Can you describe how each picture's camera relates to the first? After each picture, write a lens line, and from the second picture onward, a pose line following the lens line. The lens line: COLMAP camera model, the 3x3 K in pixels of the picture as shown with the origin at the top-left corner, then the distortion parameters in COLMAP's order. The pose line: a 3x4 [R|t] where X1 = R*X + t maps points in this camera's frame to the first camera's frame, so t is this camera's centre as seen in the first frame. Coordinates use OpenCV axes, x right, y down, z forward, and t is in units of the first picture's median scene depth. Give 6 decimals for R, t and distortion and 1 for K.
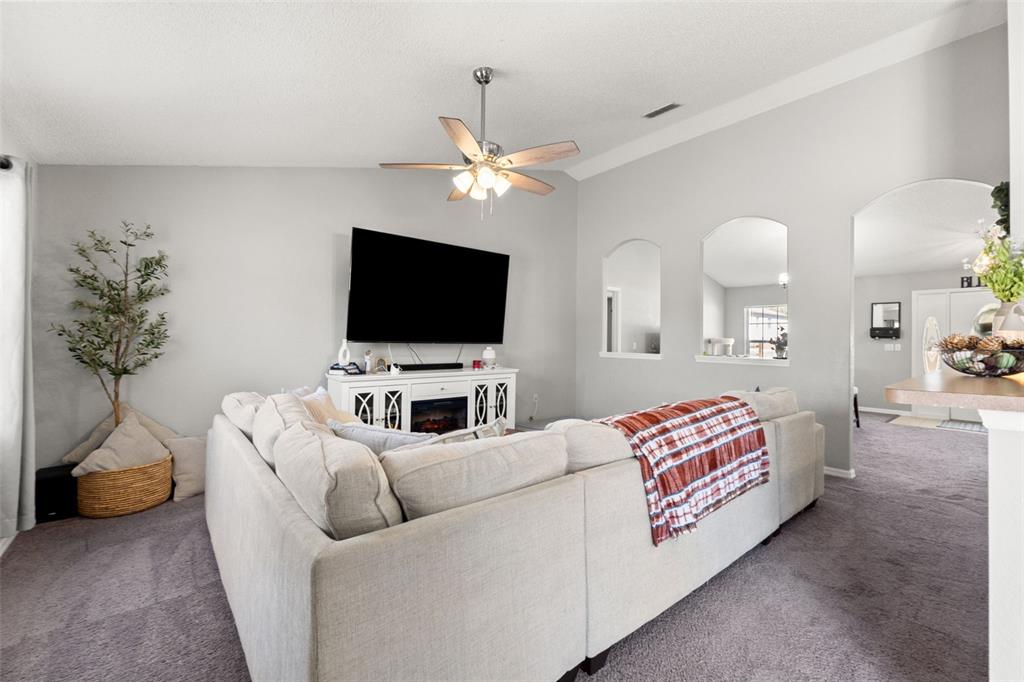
lens RADIAL K [[433.5, 0, 511.8], [0, 433.5, 331.5], [0, 0, 1]] dist [-0.002782, -0.000287]
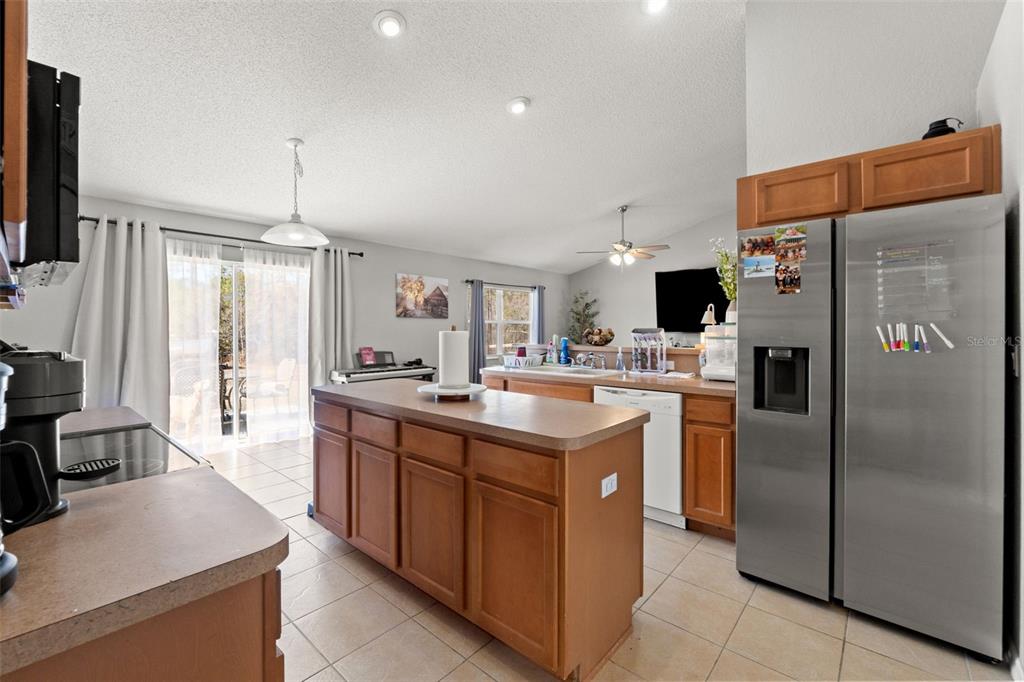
lens RADIAL K [[433.5, 0, 511.8], [0, 433.5, 331.5], [0, 0, 1]] dist [-0.002782, -0.000287]
pose [[0.166293, -0.011159, -0.986013, 1.228046], [0.007381, 0.999922, -0.010072, 0.028816], [0.986049, -0.005603, 0.166362, 0.039088]]
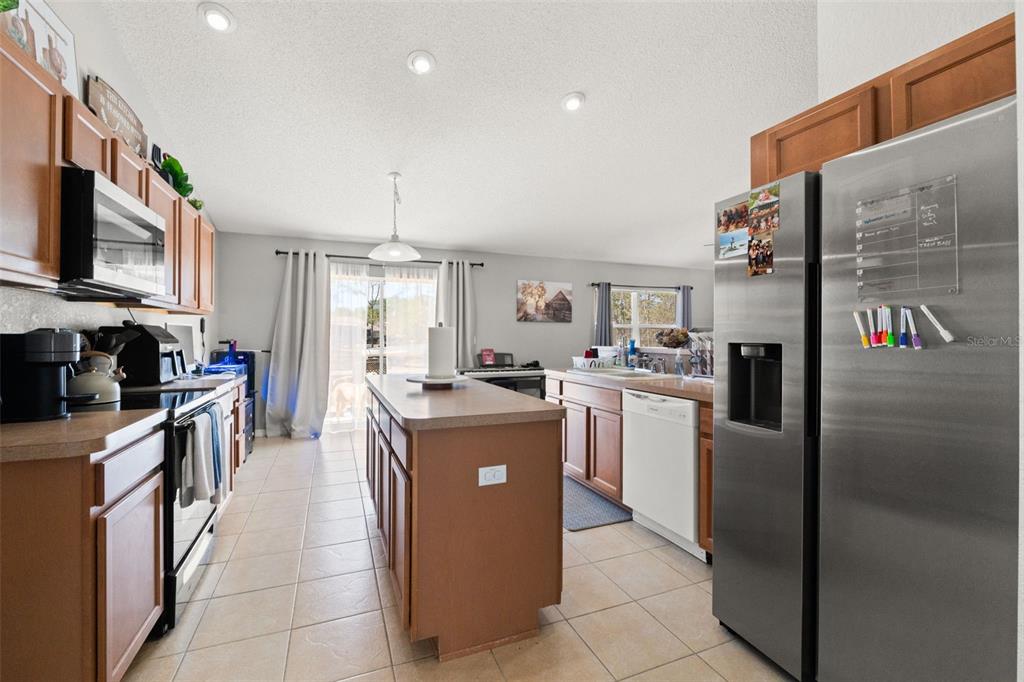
lens RADIAL K [[438.3, 0, 513.4], [0, 438.3, 337.5], [0, 0, 1]] dist [-0.003695, -0.000766]
pose [[-0.287892, -0.016964, -0.957513, 1.231509], [-0.004201, 0.999856, -0.016451, 0.044946], [0.957654, -0.000714, -0.287922, 0.310076]]
